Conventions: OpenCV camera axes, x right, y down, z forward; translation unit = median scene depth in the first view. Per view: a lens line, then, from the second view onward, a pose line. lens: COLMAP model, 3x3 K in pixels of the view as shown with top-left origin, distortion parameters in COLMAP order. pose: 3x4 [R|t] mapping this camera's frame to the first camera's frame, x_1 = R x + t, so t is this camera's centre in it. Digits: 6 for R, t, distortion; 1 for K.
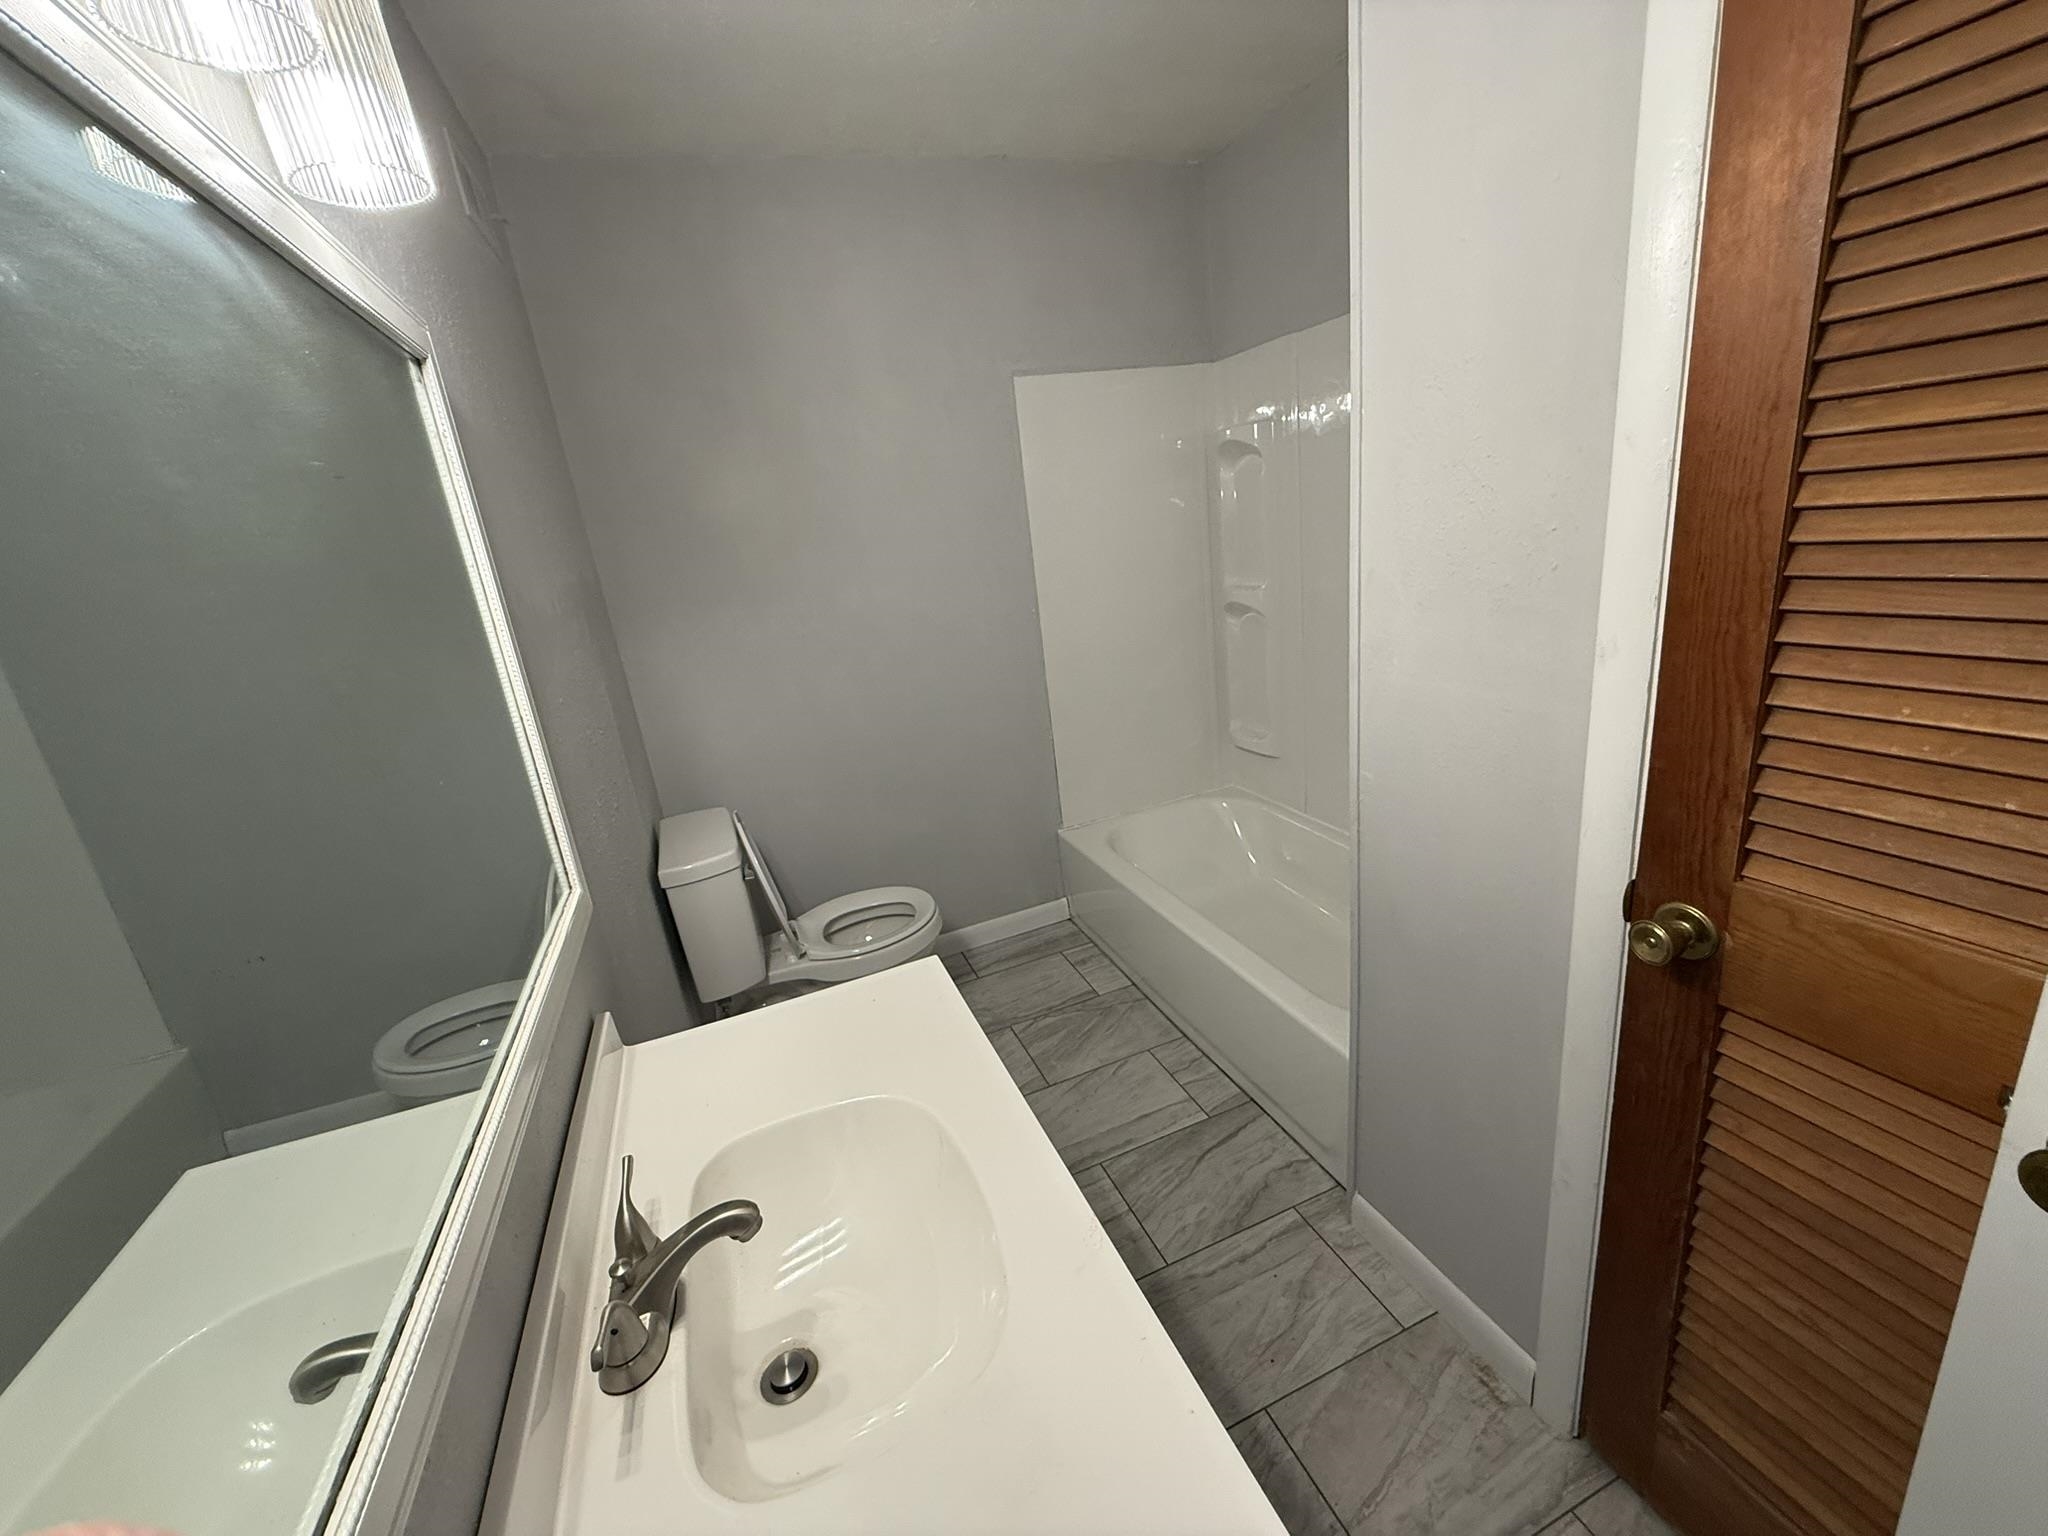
lens RADIAL K [[819.4, 0, 1017.4], [0, 819.4, 763.0], [0, 0, 1]] dist [-0.000177, 0.000133]
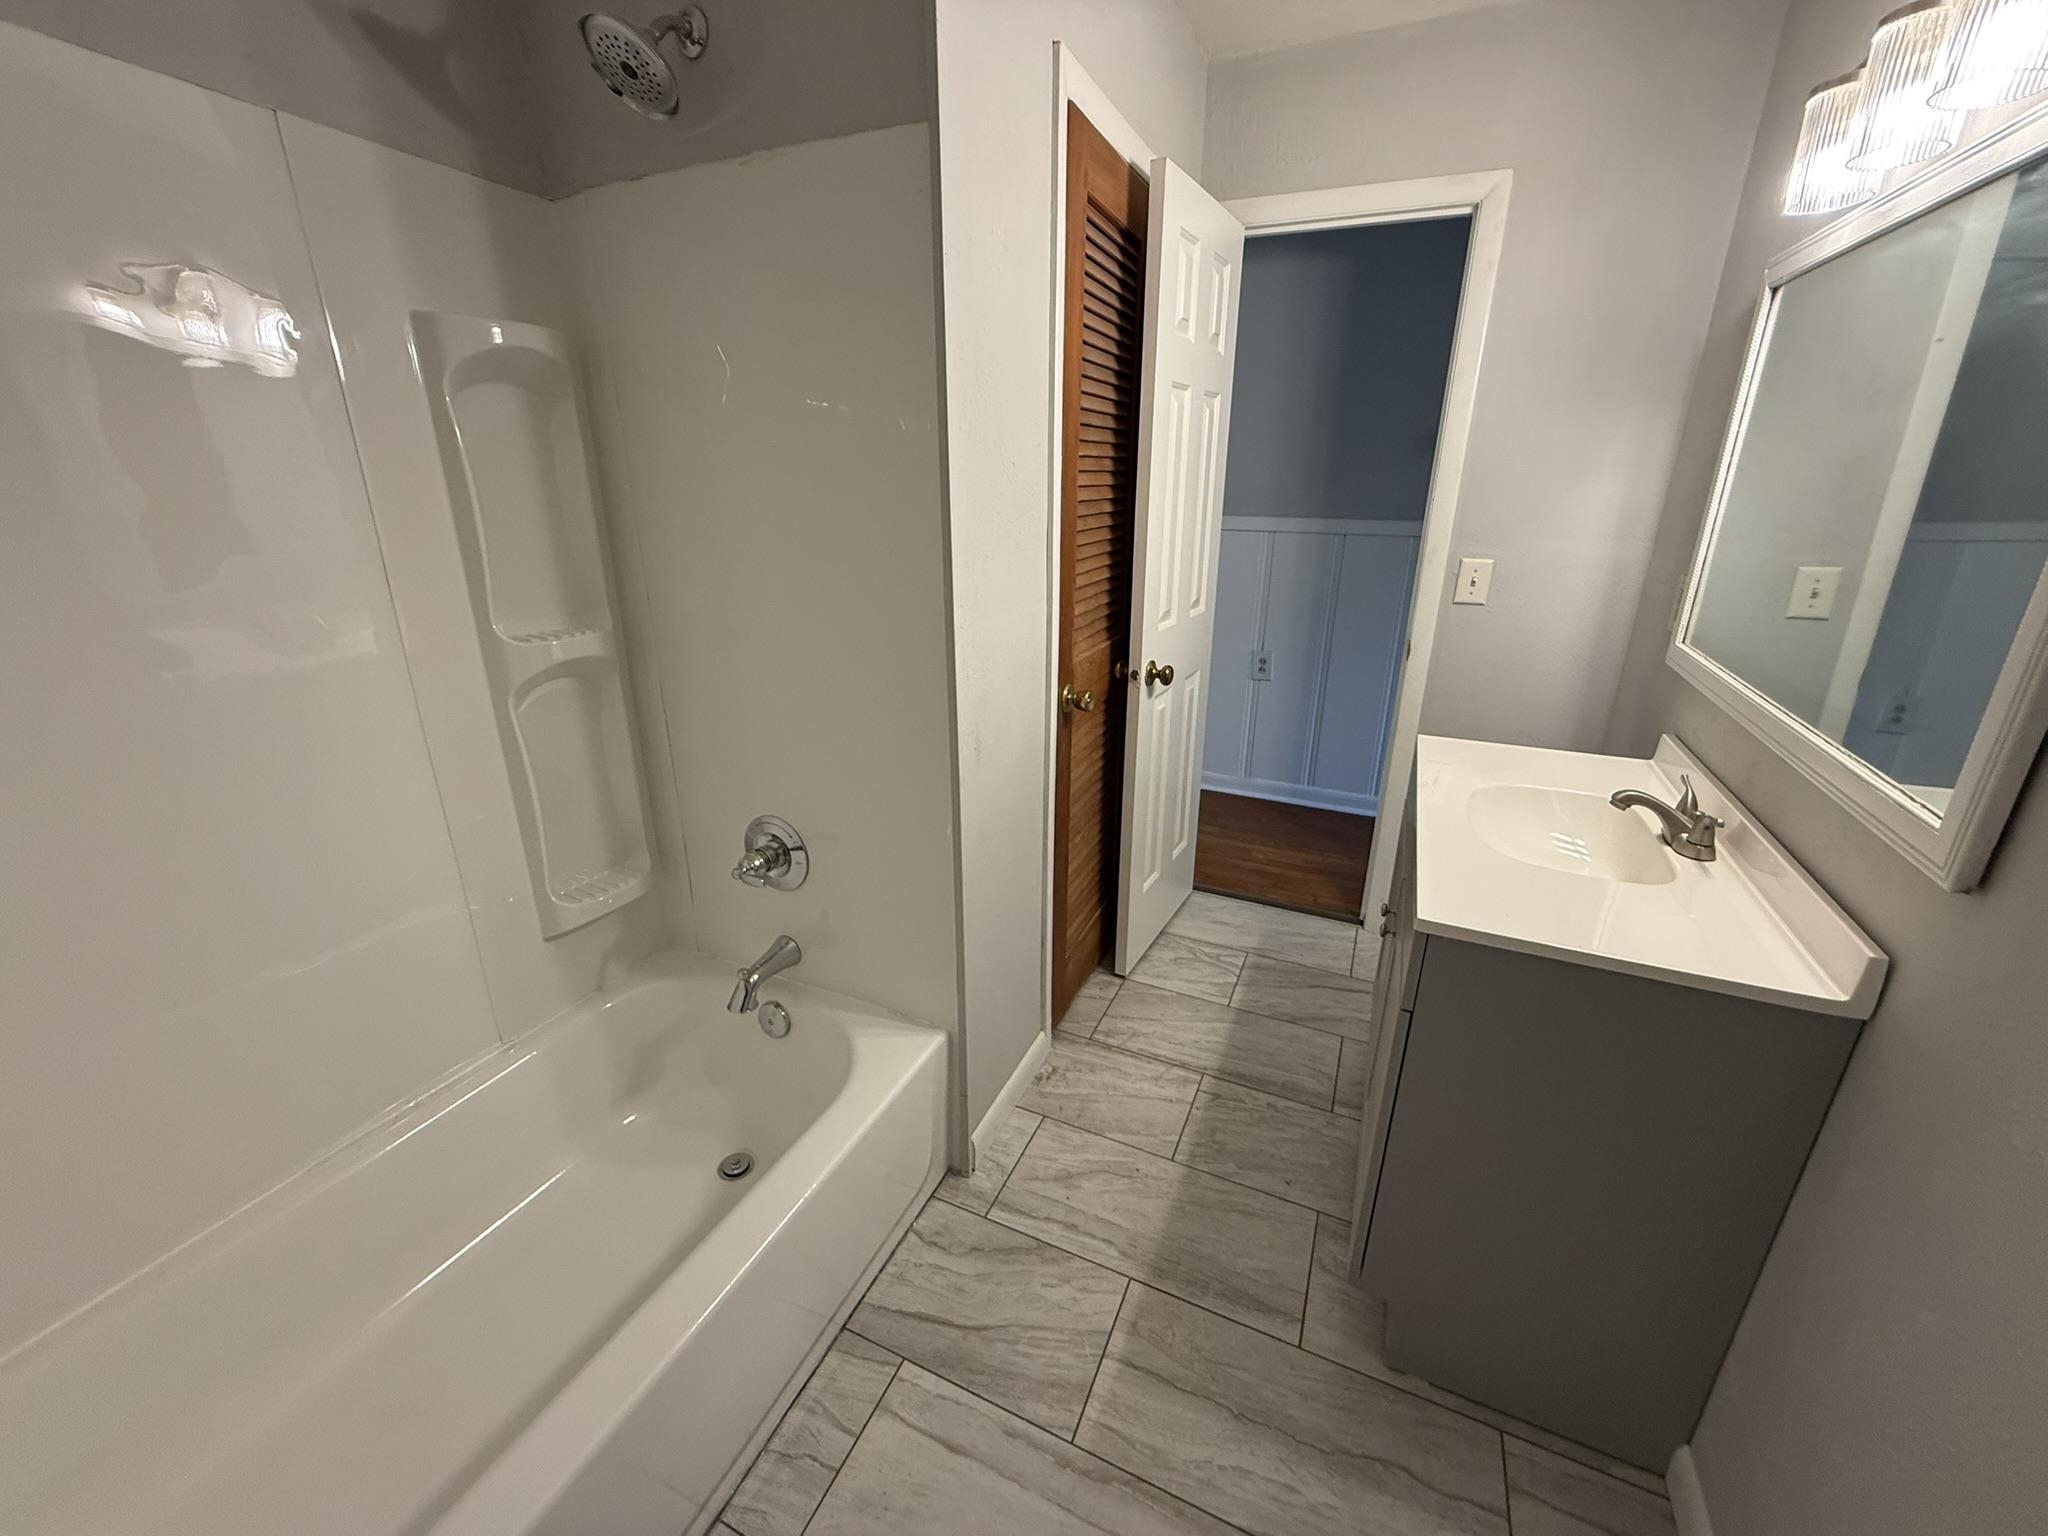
lens RADIAL K [[819.4, 0, 1017.4], [0, 819.4, 763.0], [0, 0, 1]] dist [-0.000177, 0.000133]
pose [[-0.692731, -0.124876, 0.710302, -0.307288], [0.283644, 0.858349, 0.427531, -0.314761], [-0.663075, 0.497637, -0.559185, 1.288442]]
